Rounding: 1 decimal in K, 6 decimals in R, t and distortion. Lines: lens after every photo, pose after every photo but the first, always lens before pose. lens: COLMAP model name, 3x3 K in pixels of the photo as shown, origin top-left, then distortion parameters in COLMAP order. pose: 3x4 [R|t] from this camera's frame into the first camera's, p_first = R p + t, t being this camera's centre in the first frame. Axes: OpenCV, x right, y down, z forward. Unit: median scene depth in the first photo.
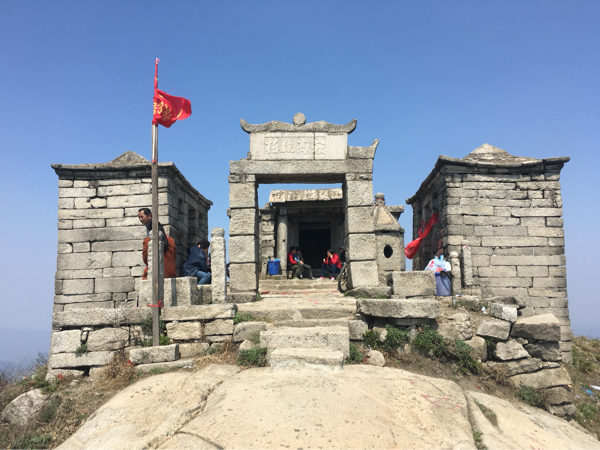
lens RADIAL K [[490.9, 0, 300.1], [0, 490.9, 225.1], [0, 0, 1]] dist [-0.005544, -0.000652]
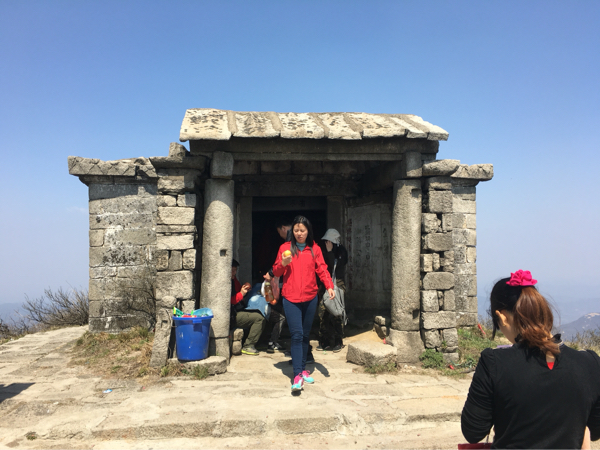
lens RADIAL K [[490.9, 0, 299.9], [0, 490.9, 223.7], [0, 0, 1]] dist [-0.005544, -0.000652]
pose [[0.986927, 0.019219, 0.160016, -0.035108], [-0.031741, 0.996597, 0.076075, -0.016644], [-0.158009, -0.080160, 0.984179, 0.653173]]
